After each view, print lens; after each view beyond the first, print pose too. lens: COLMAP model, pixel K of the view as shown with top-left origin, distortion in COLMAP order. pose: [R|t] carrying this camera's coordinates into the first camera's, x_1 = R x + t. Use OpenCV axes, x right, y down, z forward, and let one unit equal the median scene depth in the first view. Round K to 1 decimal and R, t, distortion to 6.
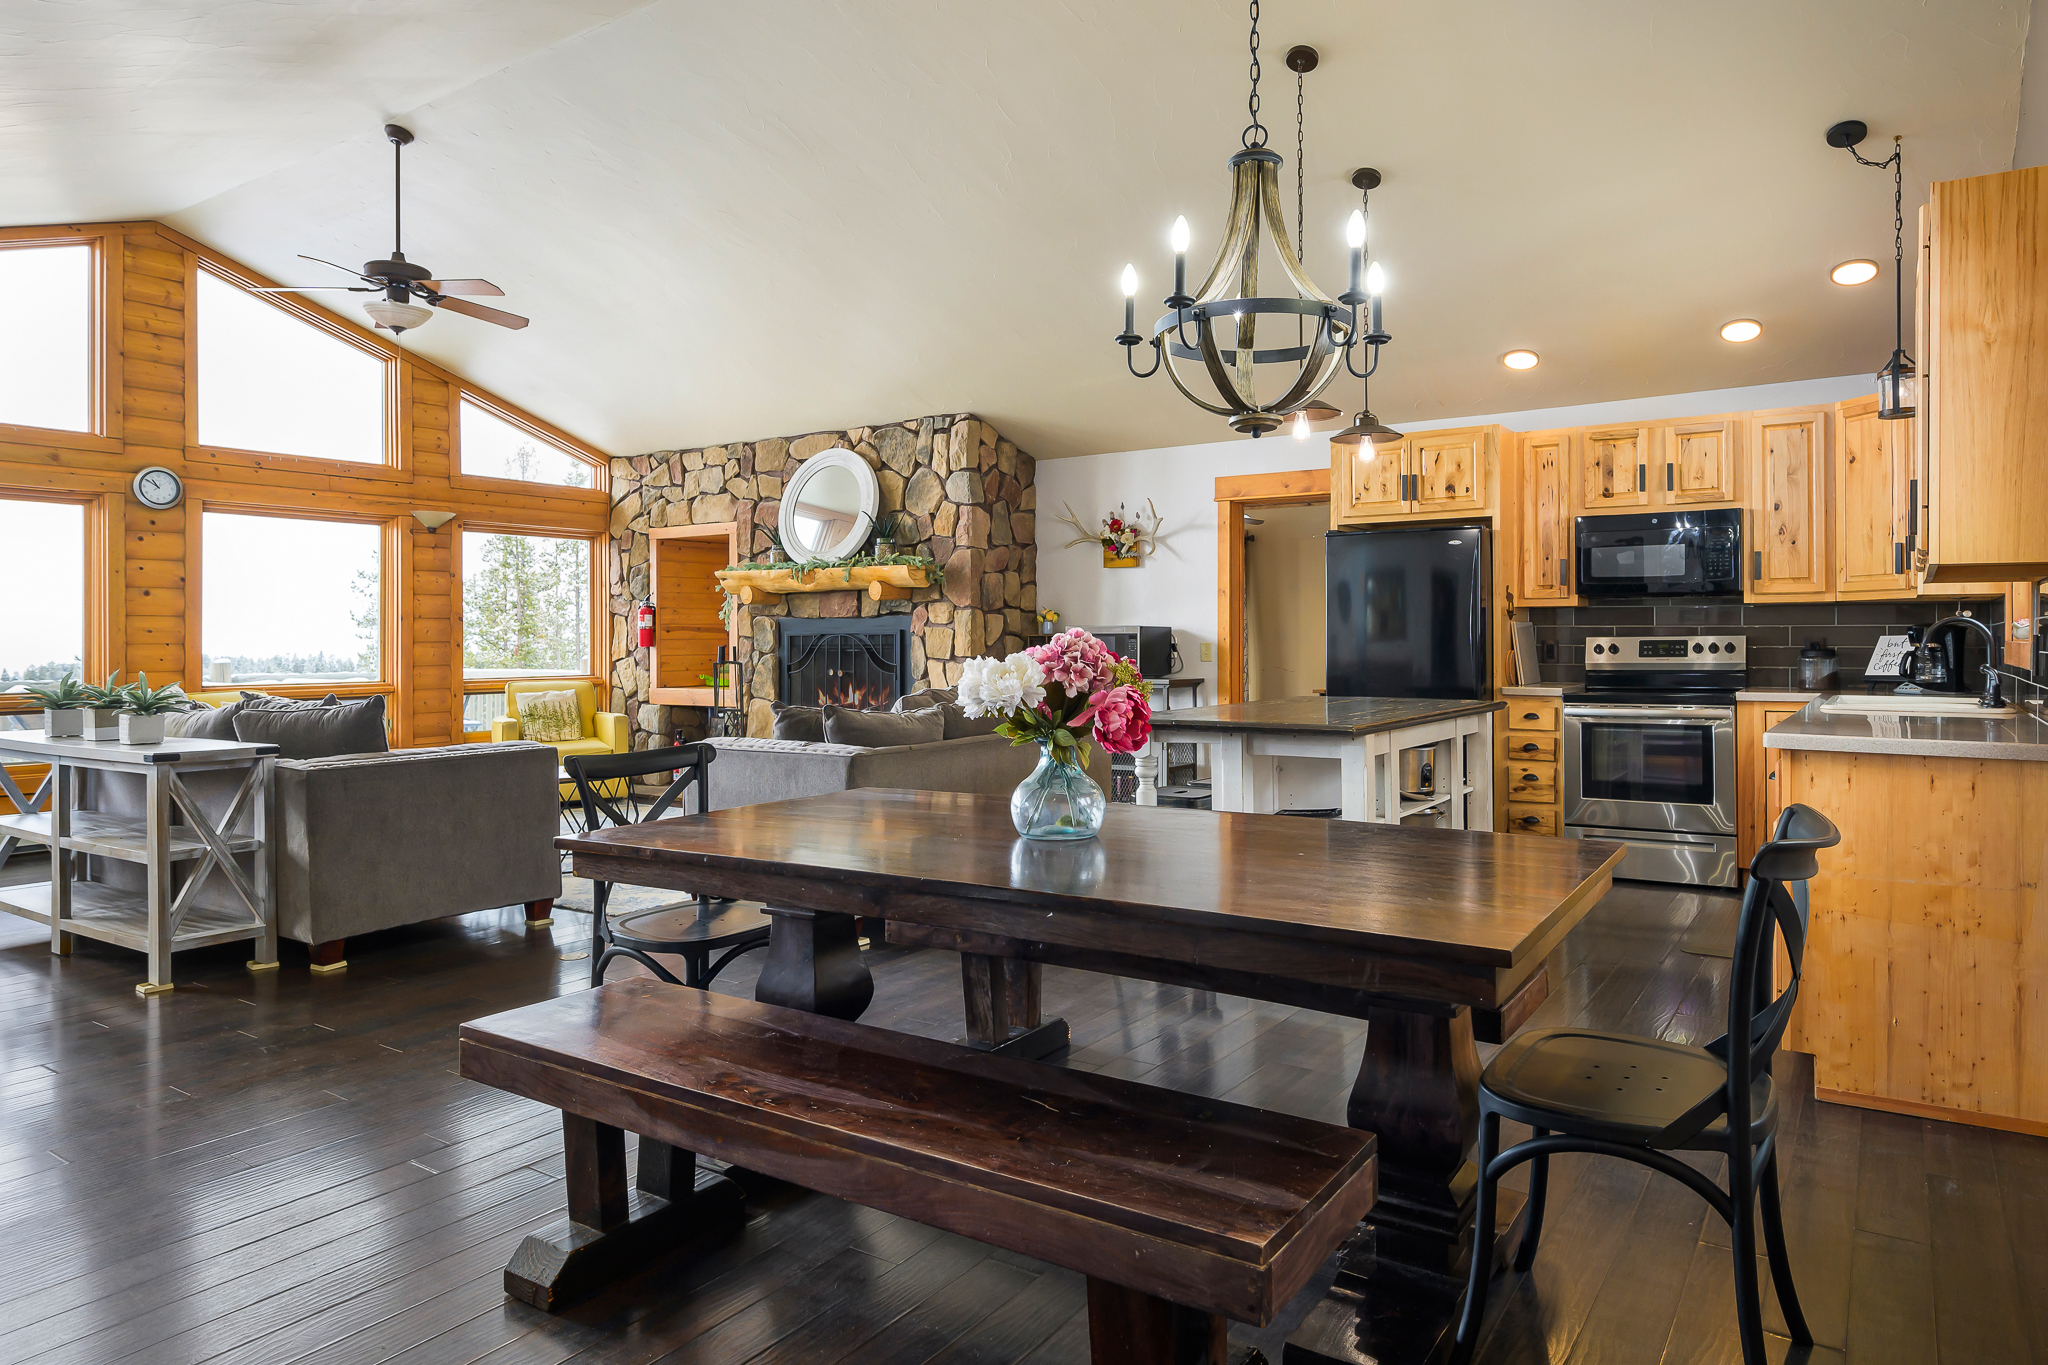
lens RADIAL K [[1261.8, 0, 1088.4], [0, 1261.8, 633.0], [0, 0, 1]] dist [-0.000560, 0.001320]
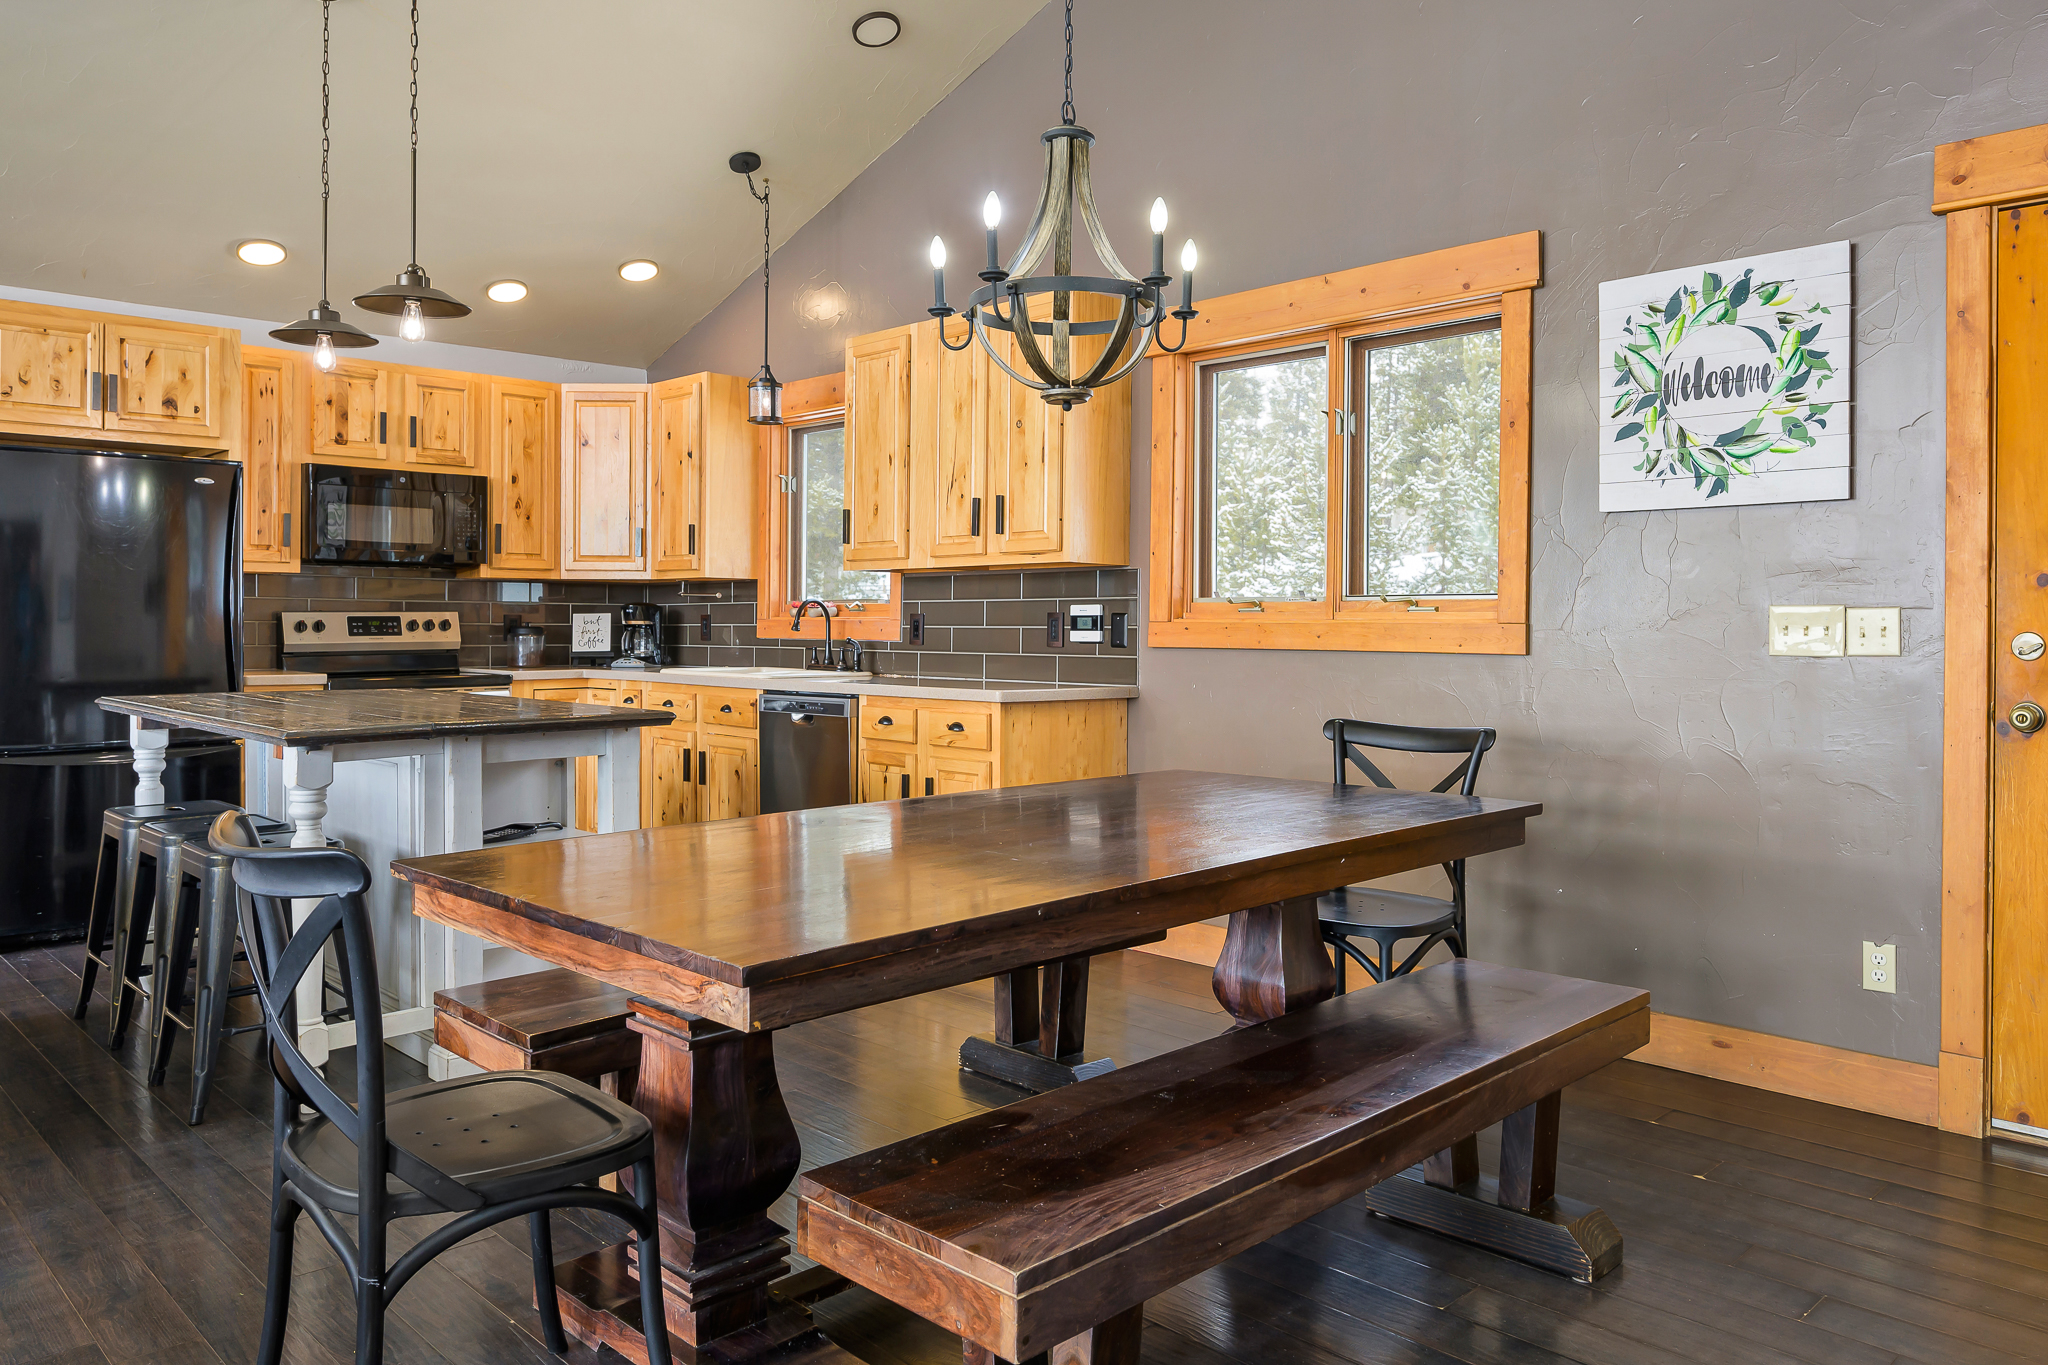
lens RADIAL K [[1429.1, 0, 1082.2], [0, 1429.1, 628.3], [0, 0, 1]] dist [0.001033, 0.000589]
pose [[0.209261, 0.000386, 0.977860, -0.404927], [-0.009654, 0.999952, 0.001672, 0.007728], [-0.977812, -0.009790, 0.209255, 0.315901]]
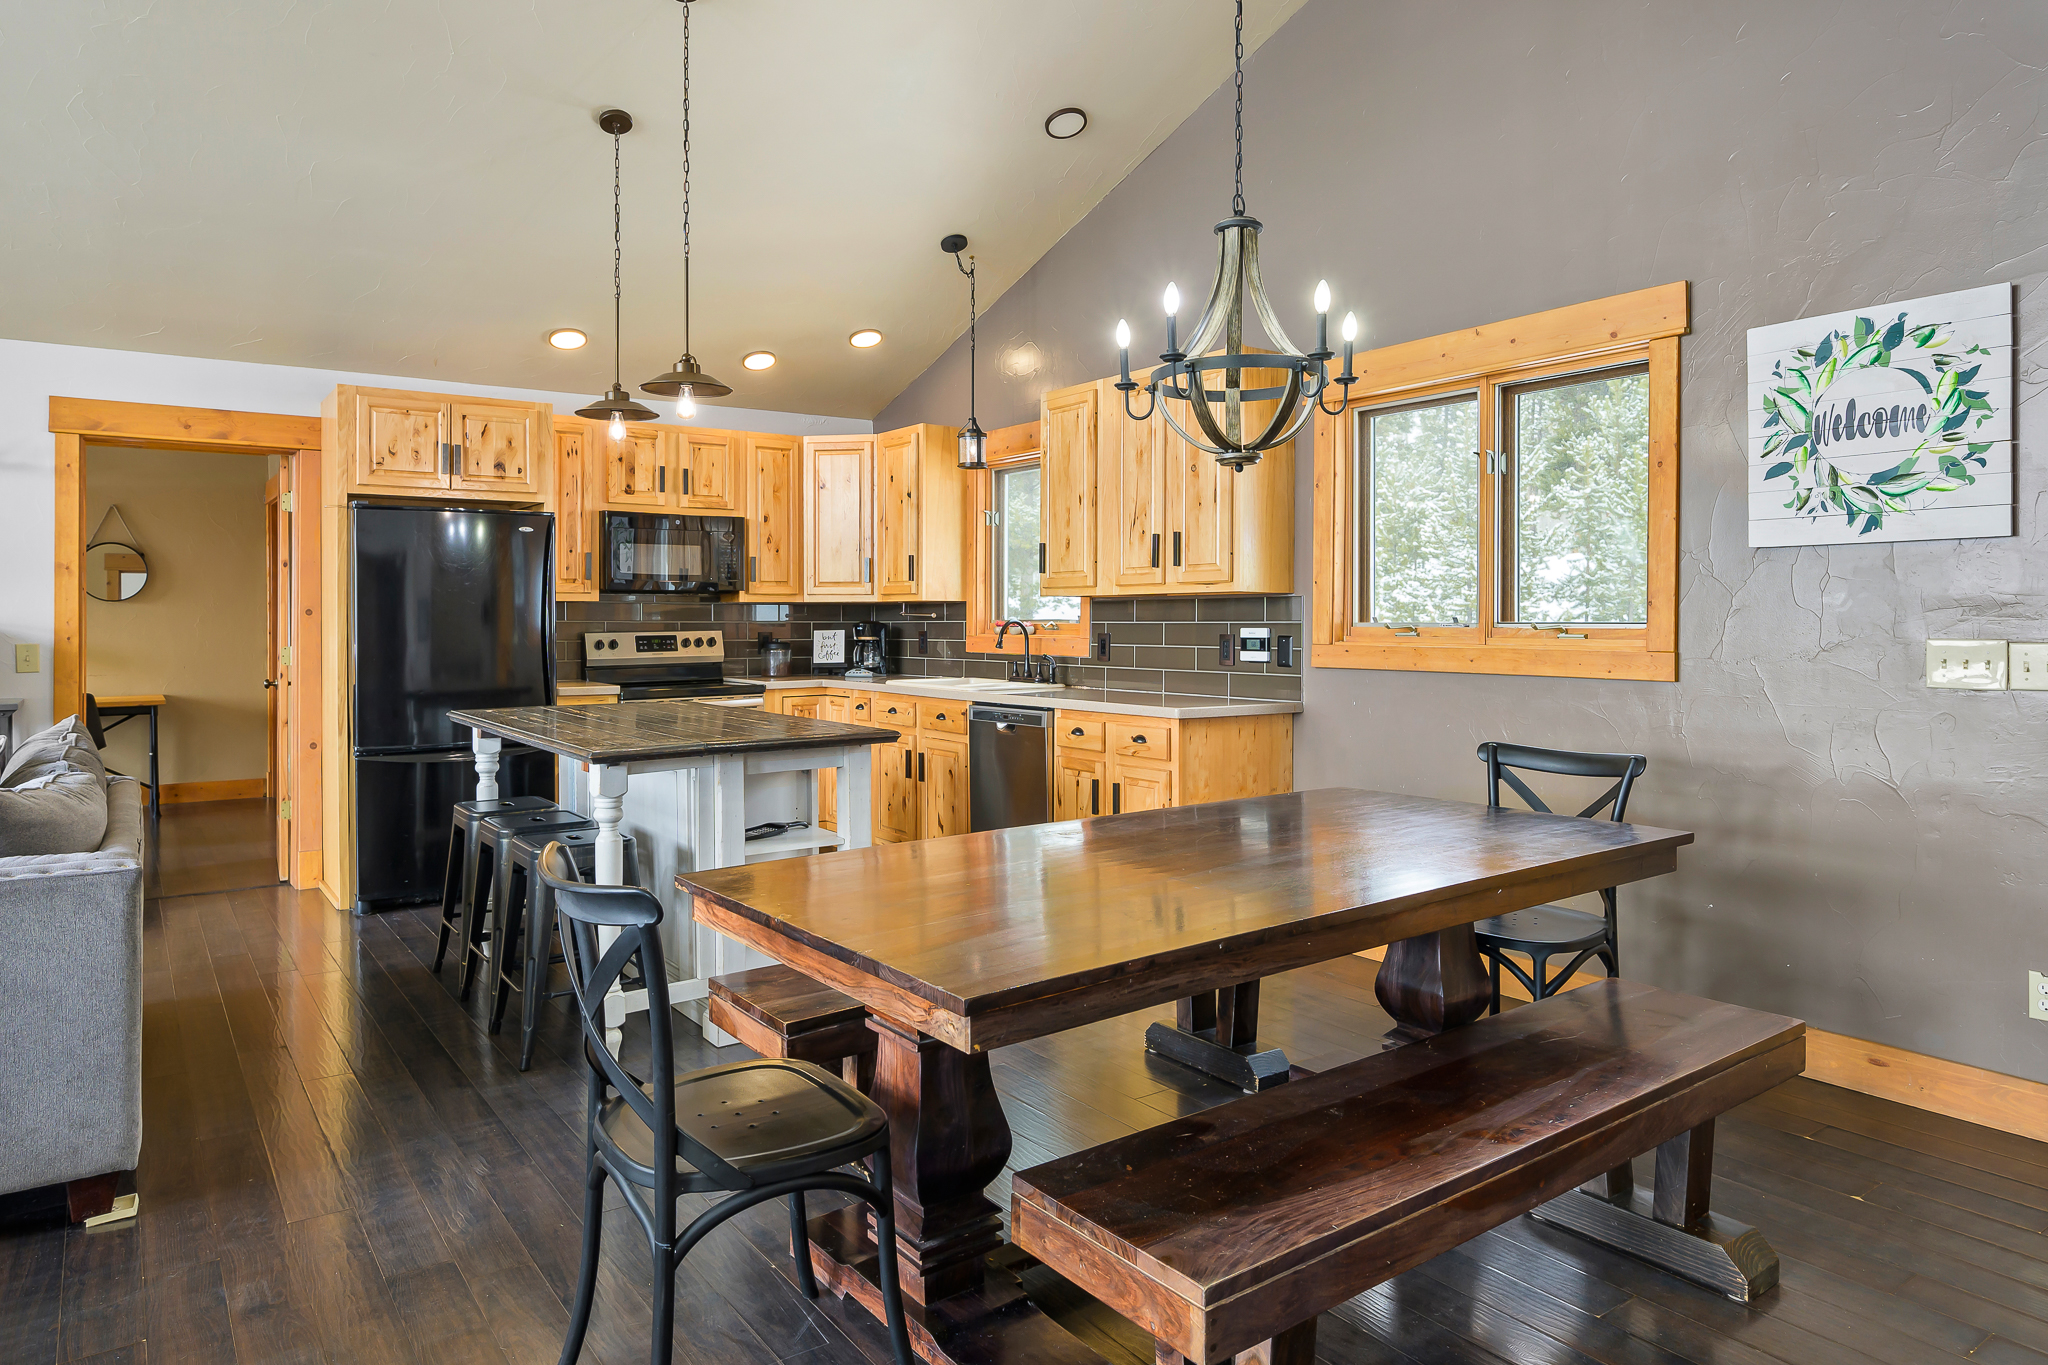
lens RADIAL K [[1261.8, 0, 1049.3], [0, 1261.8, 625.2], [0, 0, 1]] dist [-0.000560, 0.001320]
pose [[0.358390, -0.002785, 0.933568, -0.405368], [-0.004360, 0.999980, 0.004657, -0.008754], [-0.933562, -0.005739, 0.358371, 0.318344]]
